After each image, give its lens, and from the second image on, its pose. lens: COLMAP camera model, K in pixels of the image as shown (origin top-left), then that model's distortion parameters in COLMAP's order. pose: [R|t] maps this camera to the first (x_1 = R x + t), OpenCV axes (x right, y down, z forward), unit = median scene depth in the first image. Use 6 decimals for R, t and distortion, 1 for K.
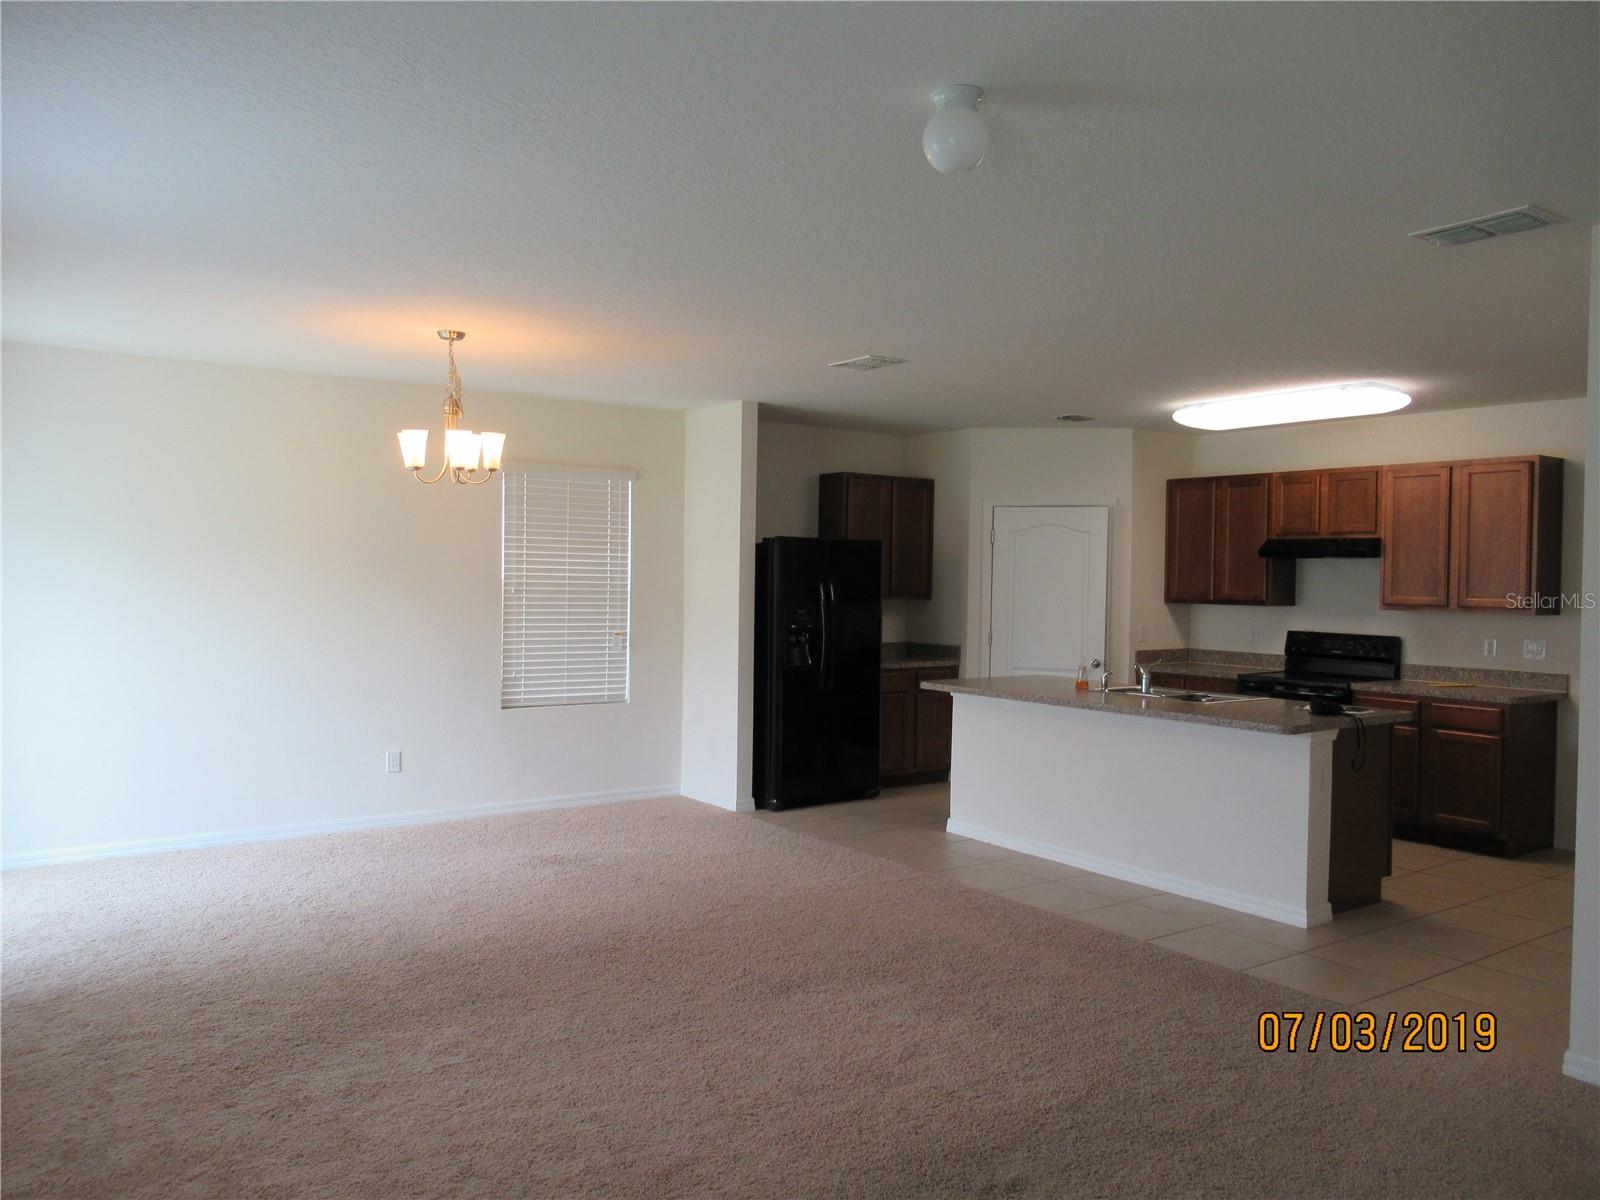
lens RADIAL K [[1197.7, 0, 790.9], [0, 1197.7, 601.0], [0, 0, 1]] dist [-0.005382, -0.008613]
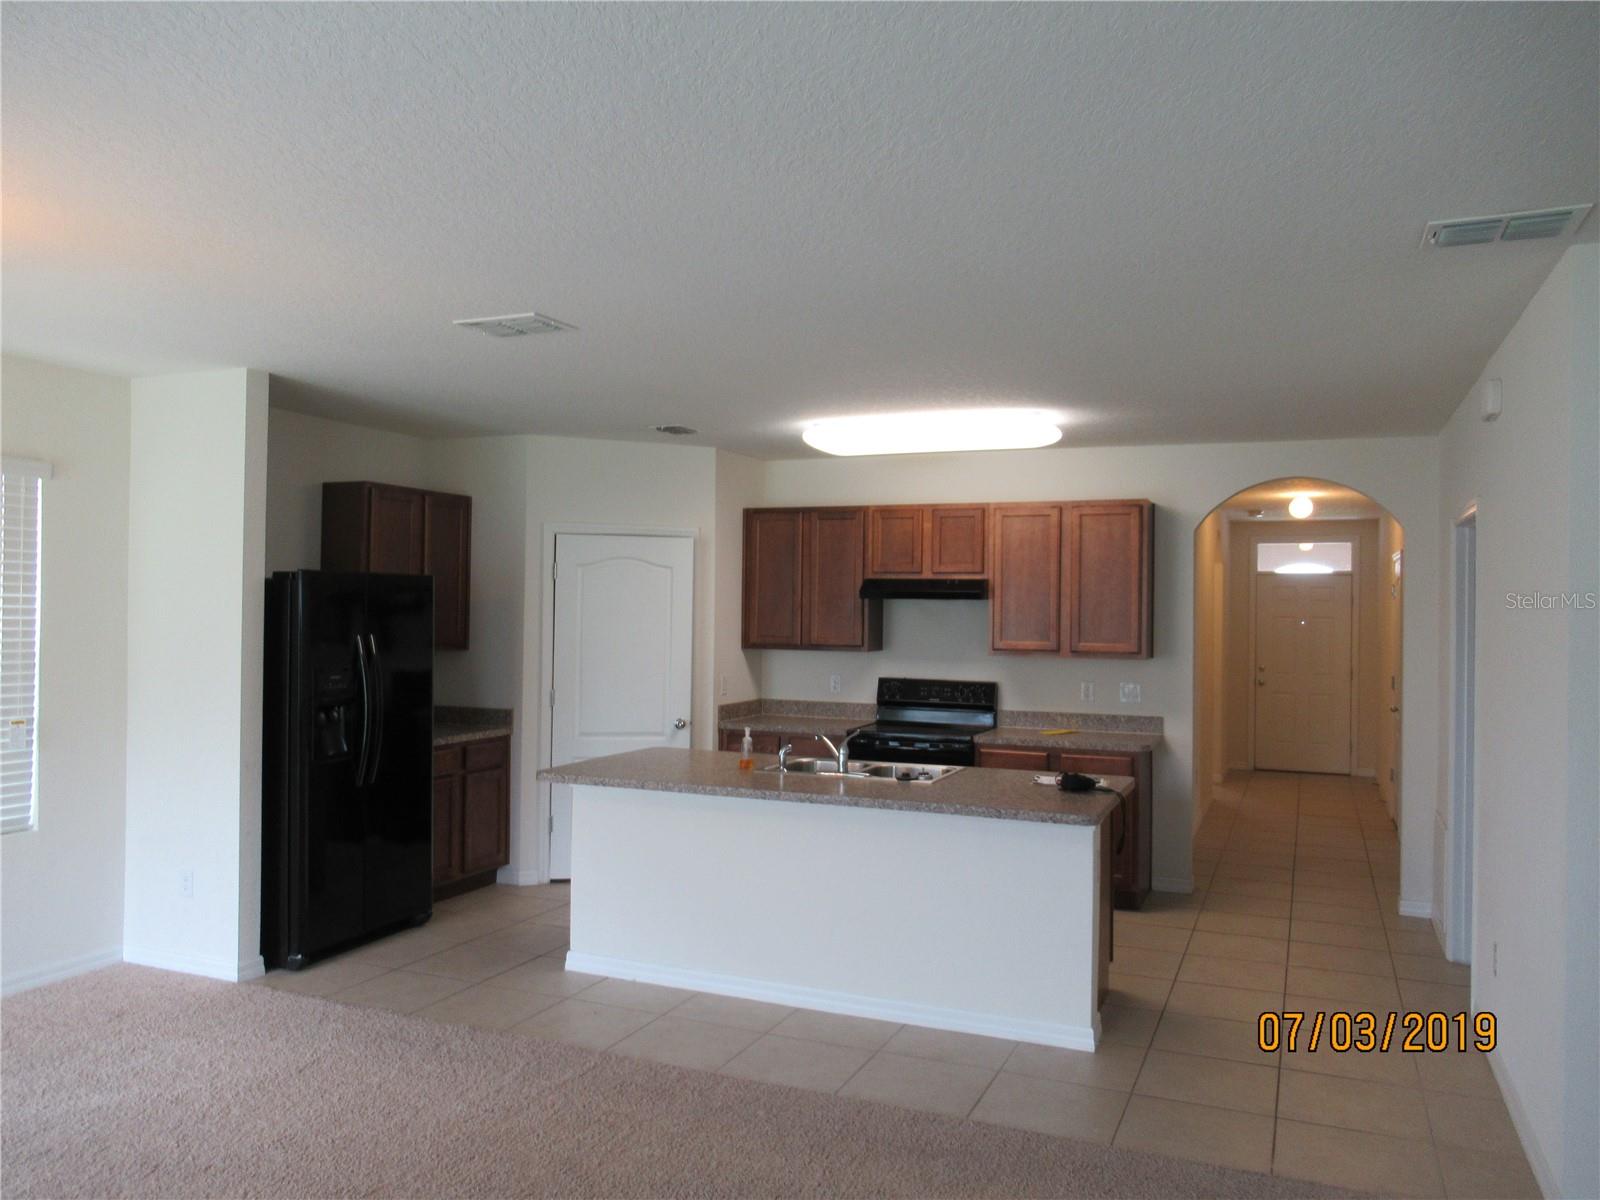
lens RADIAL K [[1197.7, 0, 798.2], [0, 1197.7, 598.1], [0, 0, 1]] dist [-0.005382, -0.008613]
pose [[0.852868, -0.000297, 0.522127, -0.124937], [0.011838, 0.999754, -0.018768, -0.021151], [-0.521992, 0.022187, 0.852661, 0.261591]]
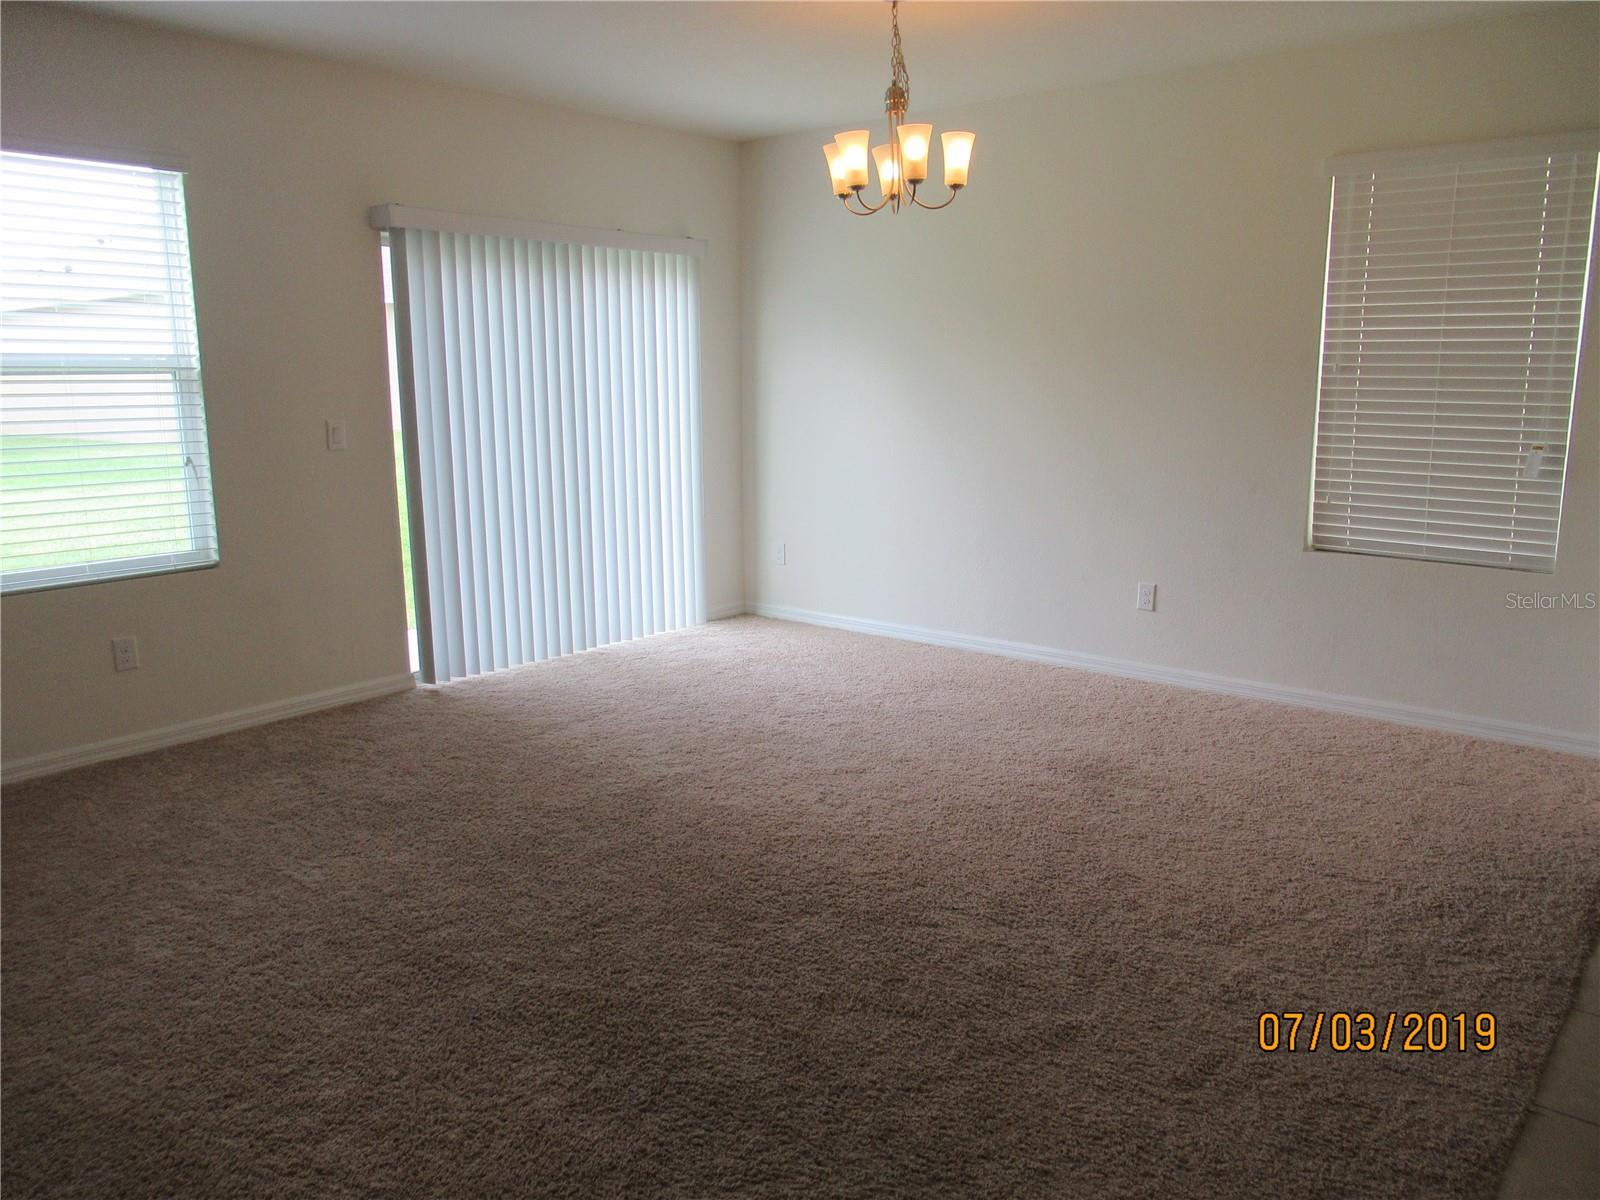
lens RADIAL K [[1197.7, 0, 795.5], [0, 1197.7, 610.8], [0, 0, 1]] dist [-0.005382, -0.008613]
pose [[0.244543, 0.183460, -0.952125, 0.314273], [-0.009920, 0.982360, 0.186737, 0.002162], [0.969588, -0.036220, 0.242049, 0.544559]]
